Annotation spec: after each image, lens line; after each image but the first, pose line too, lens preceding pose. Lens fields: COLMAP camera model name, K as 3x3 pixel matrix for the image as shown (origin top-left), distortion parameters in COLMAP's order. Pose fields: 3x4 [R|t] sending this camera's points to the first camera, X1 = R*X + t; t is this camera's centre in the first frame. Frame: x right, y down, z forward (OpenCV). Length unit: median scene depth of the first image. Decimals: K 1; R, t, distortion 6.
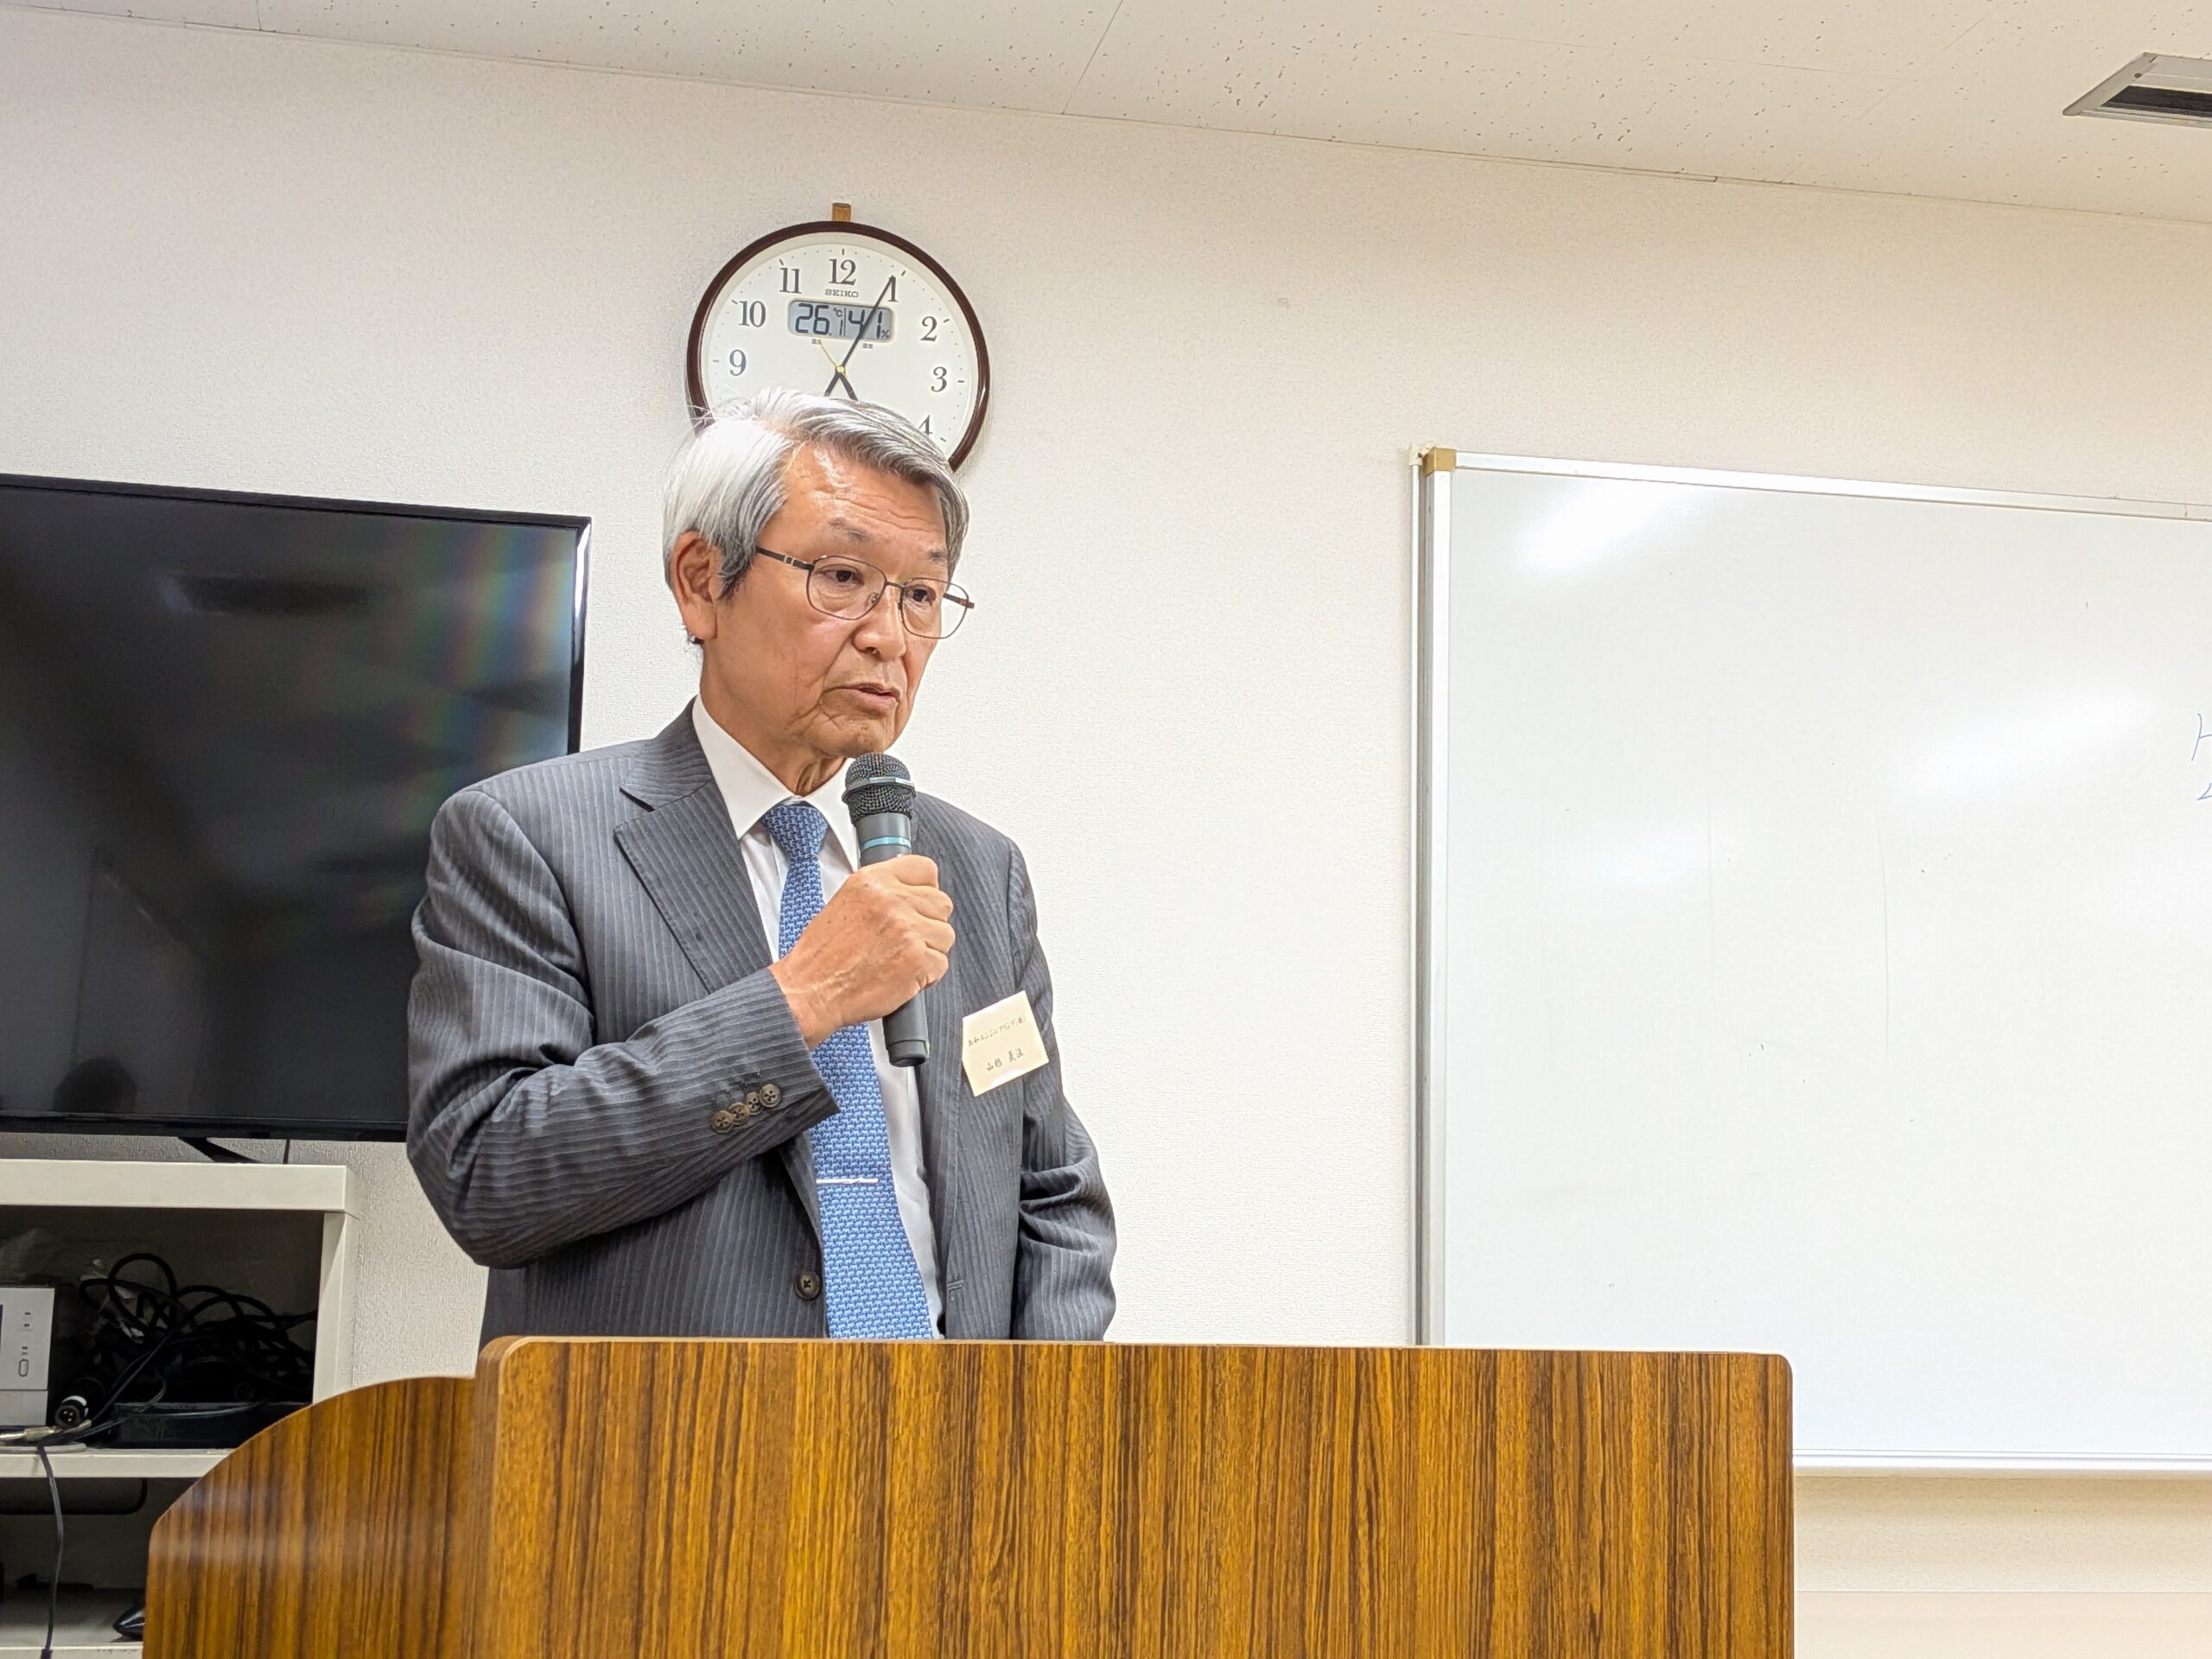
lens RADIAL K [[3074.5, 0, 1172.0], [0, 3074.5, 861.6], [0, 0, 1]] dist [0.120471, -0.260147]
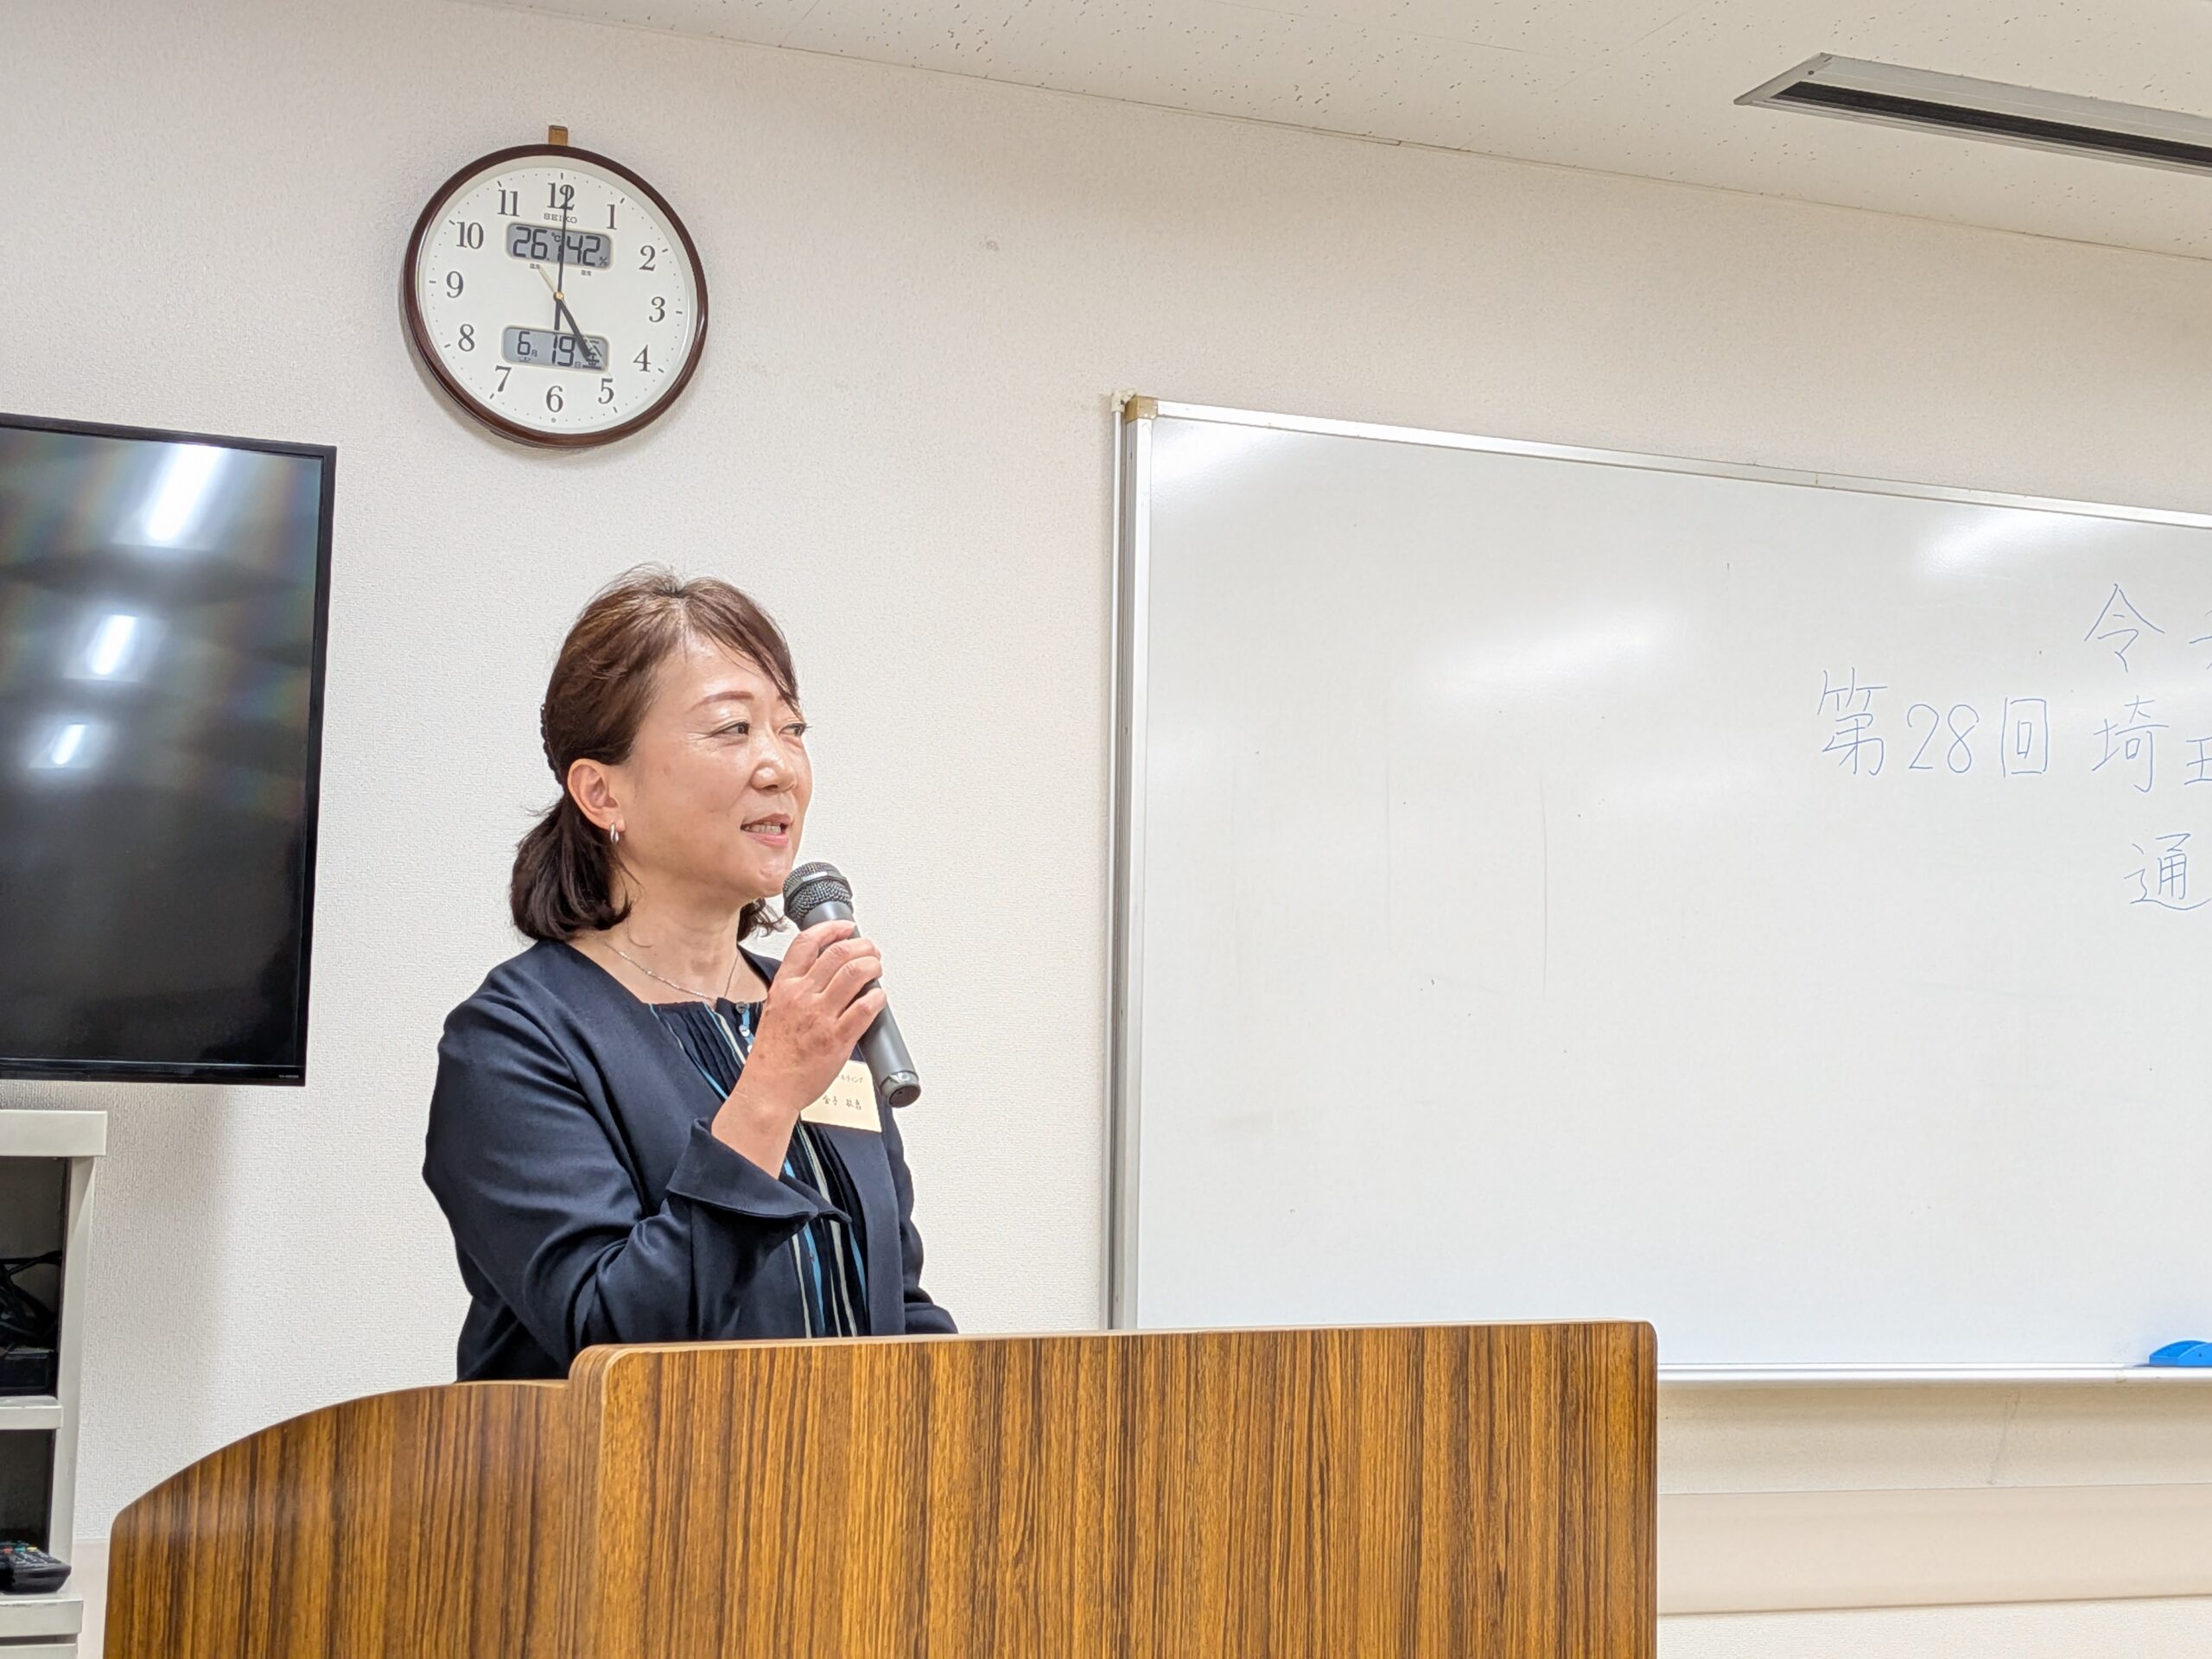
lens RADIAL K [[3072.8, 0, 1108.7], [0, 3072.8, 808.9], [0, 0, 1]] dist [0.128288, -0.287158]
pose [[0.988003, 0.017216, 0.153472, -0.176378], [-0.020865, 0.999536, 0.022196, -0.043342], [-0.153019, -0.025132, 0.987904, -0.028877]]
